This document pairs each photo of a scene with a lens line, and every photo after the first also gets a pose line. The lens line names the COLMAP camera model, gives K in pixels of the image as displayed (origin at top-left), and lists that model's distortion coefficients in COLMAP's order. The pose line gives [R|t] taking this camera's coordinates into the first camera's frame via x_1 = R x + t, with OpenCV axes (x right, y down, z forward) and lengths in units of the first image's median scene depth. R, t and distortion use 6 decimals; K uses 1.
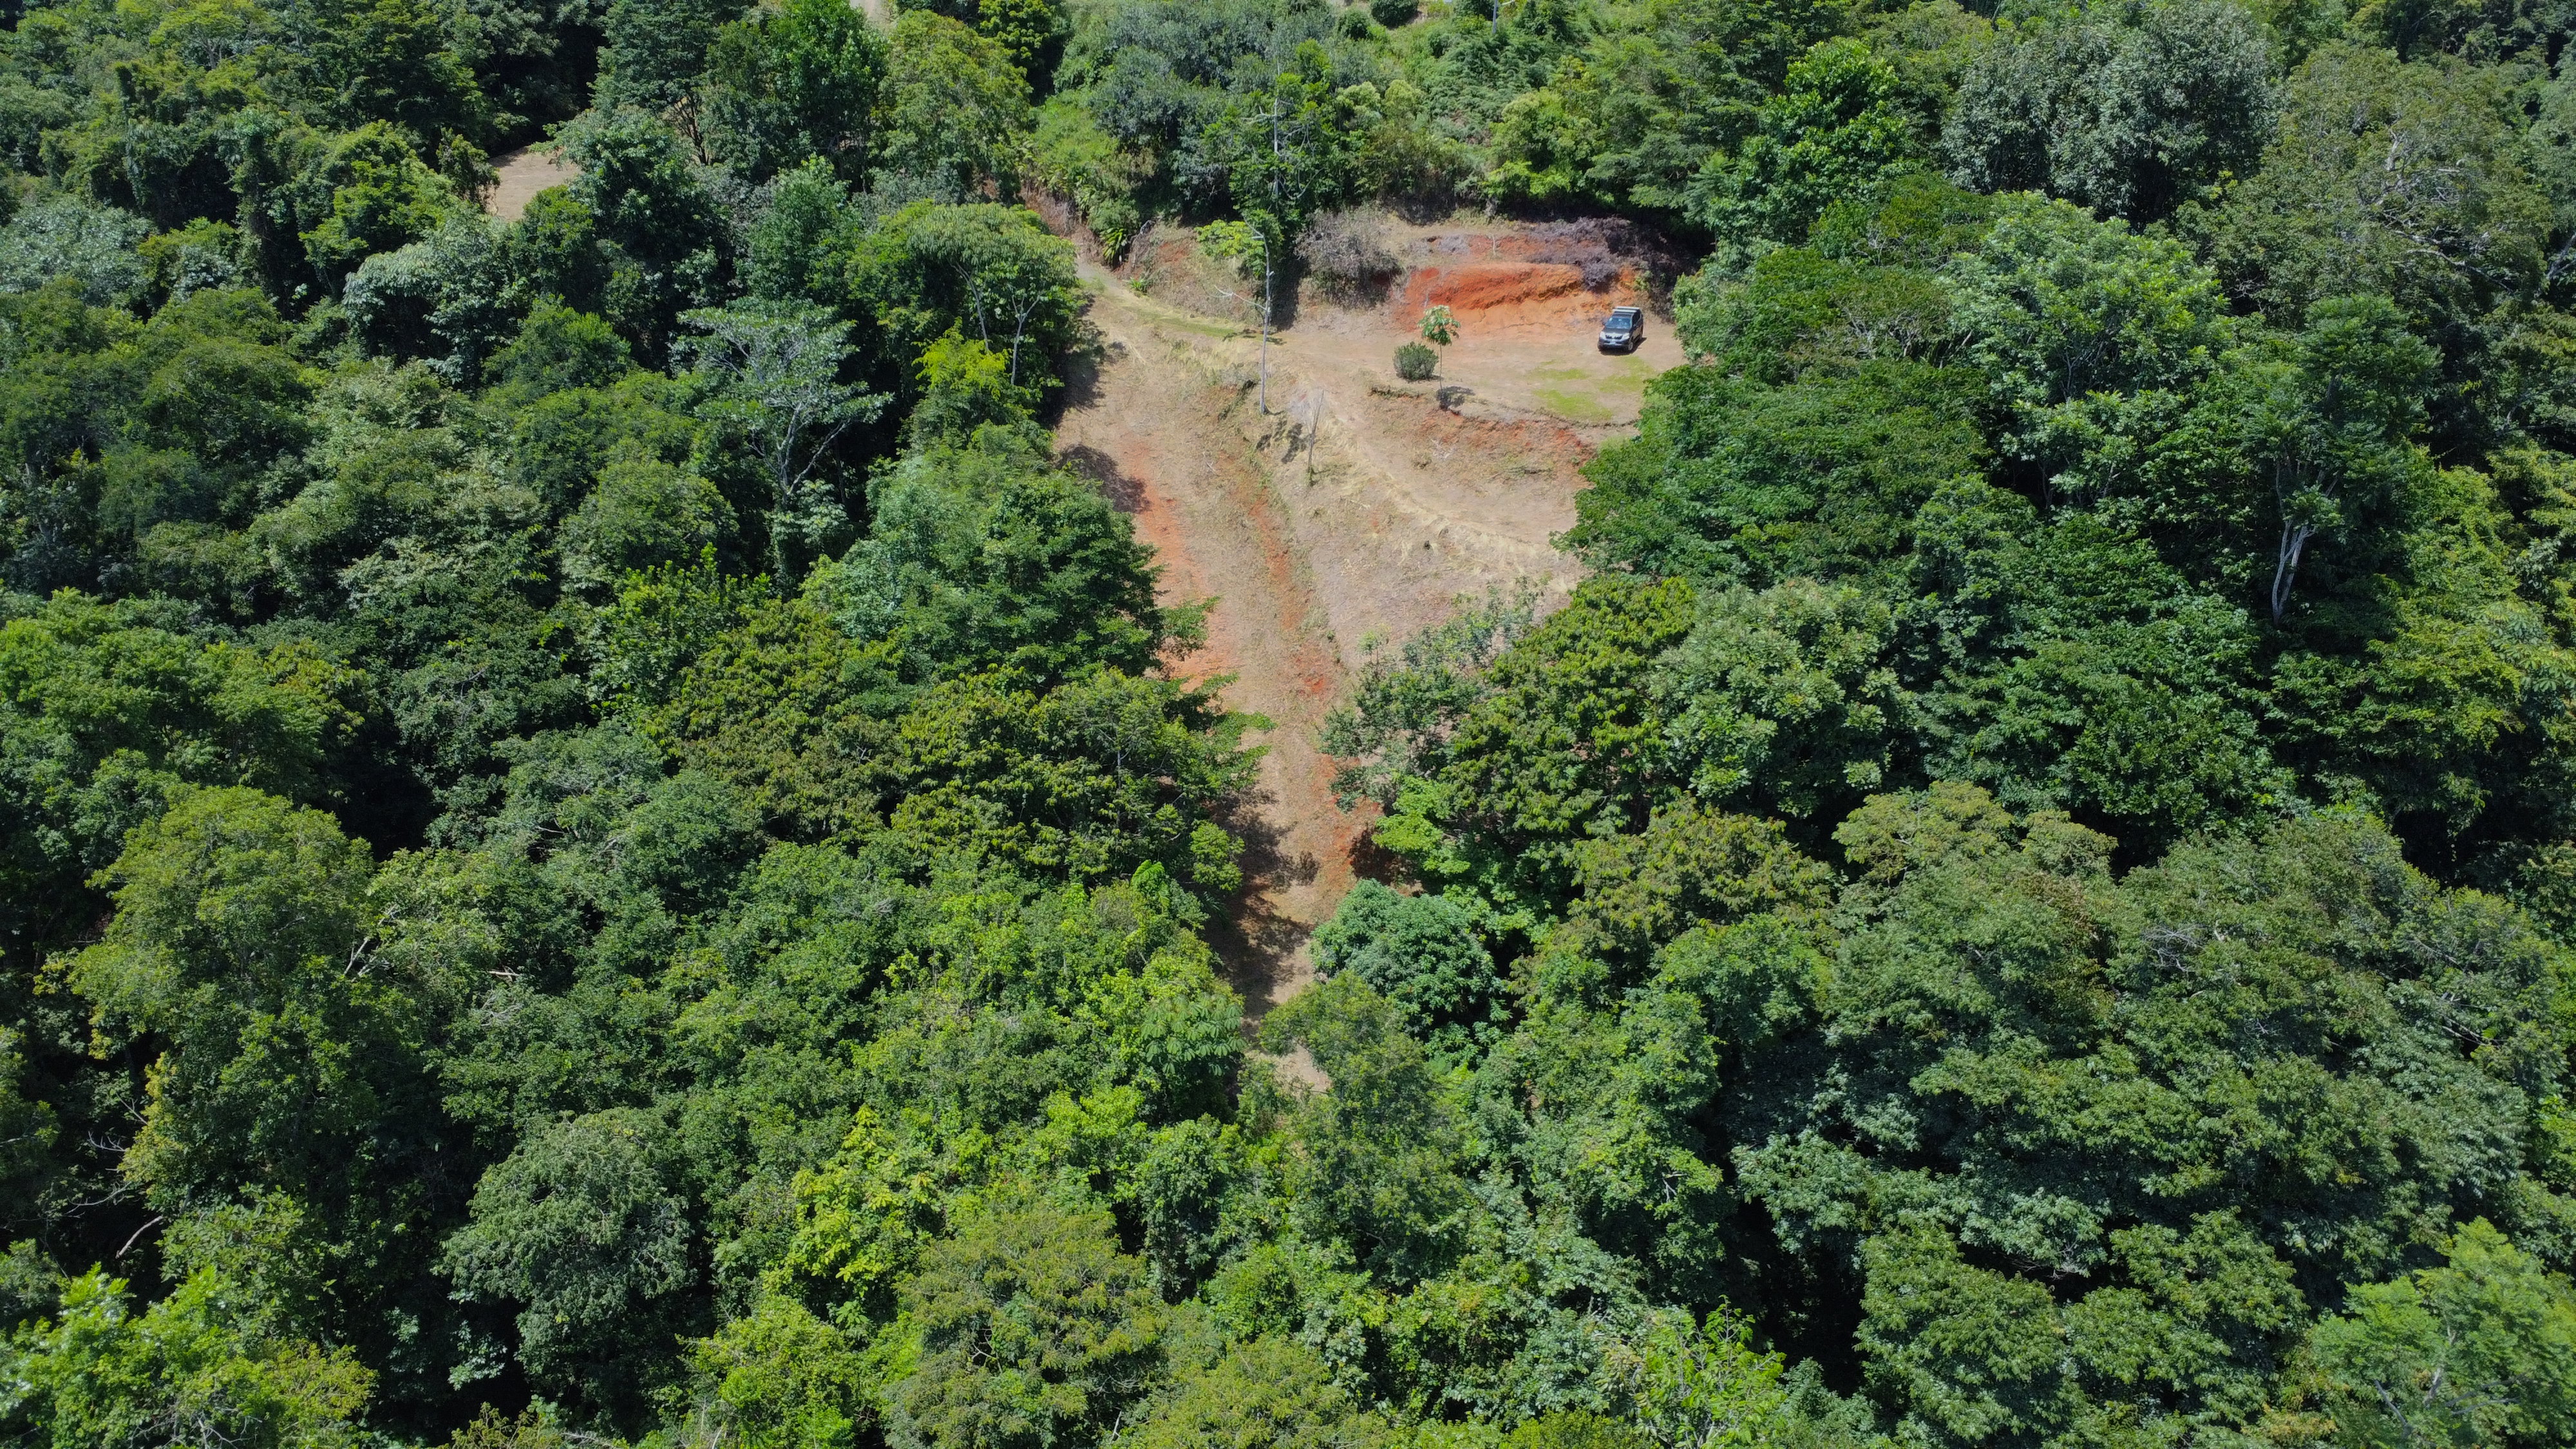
lens RADIAL K [[1896.1, 0, 1297.6], [0, 1896.1, 737.9], [0, 0, 1]] dist [-0.018597, -0.004078]
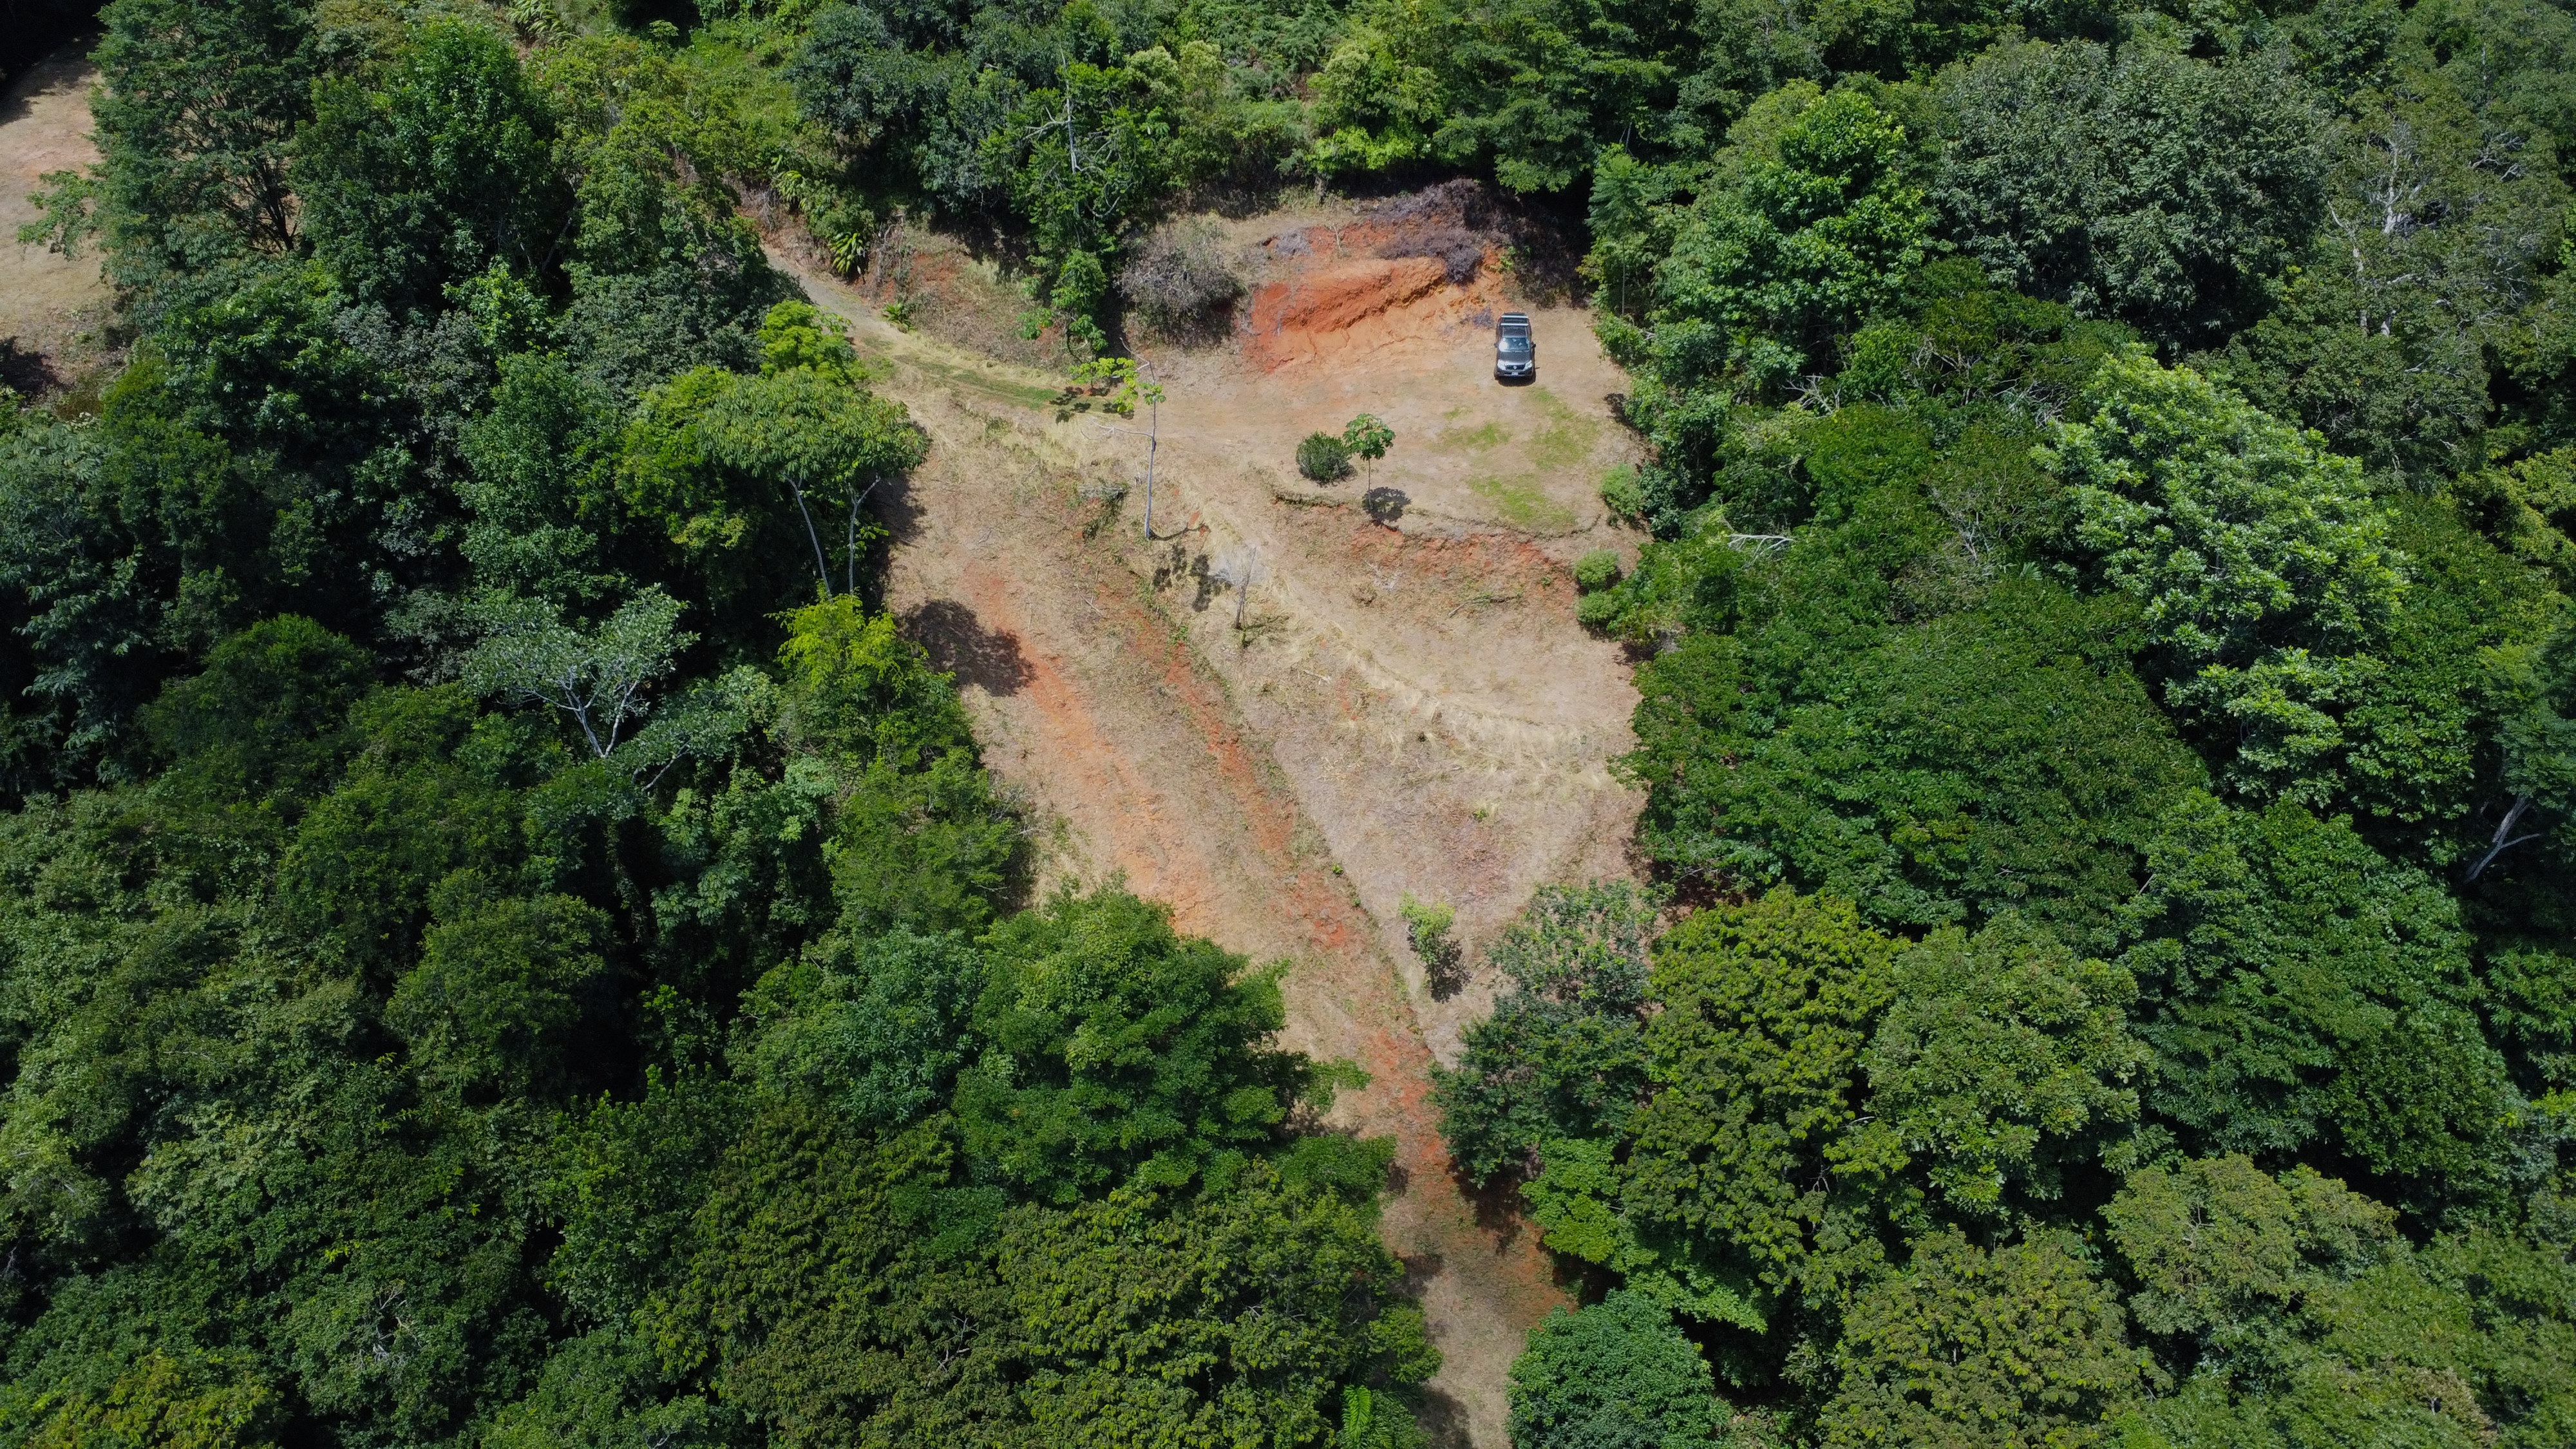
lens RADIAL K [[1896.1, 0, 1301.4], [0, 1896.1, 724.0], [0, 0, 1]] dist [-0.018597, -0.004078]
pose [[0.956332, -0.188762, 0.223157, -0.147365], [0.131399, 0.959645, 0.248627, -0.276157], [-0.261083, -0.208447, 0.942542, 0.169783]]
